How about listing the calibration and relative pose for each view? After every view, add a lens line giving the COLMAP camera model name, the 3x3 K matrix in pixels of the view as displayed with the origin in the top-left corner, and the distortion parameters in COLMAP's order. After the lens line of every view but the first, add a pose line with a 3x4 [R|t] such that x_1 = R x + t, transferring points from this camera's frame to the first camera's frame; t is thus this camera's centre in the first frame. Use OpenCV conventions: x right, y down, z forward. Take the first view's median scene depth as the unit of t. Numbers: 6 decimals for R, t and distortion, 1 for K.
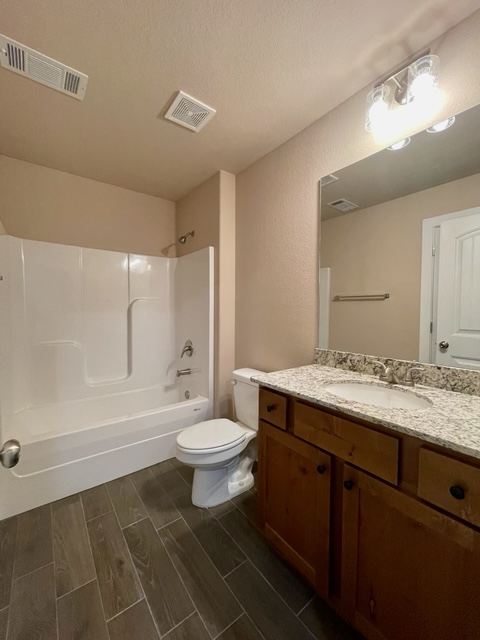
lens RADIAL K [[258.1, 0, 238.6], [0, 258.1, 318.8], [0, 0, 1]] dist [-0.002508, -0.001115]
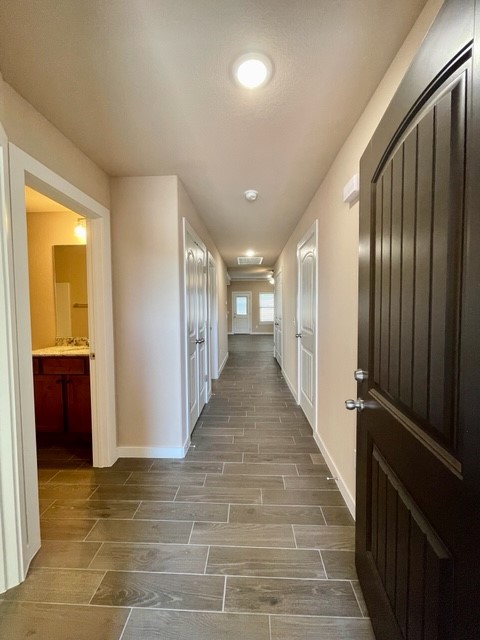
lens RADIAL K [[258.1, 0, 239.9], [0, 258.1, 319.0], [0, 0, 1]] dist [-0.002508, -0.001115]
pose [[0.638406, -0.043903, 0.768447, -0.317545], [0.038299, 0.998947, 0.025254, -0.016539], [-0.768747, 0.013308, 0.639415, -1.395195]]
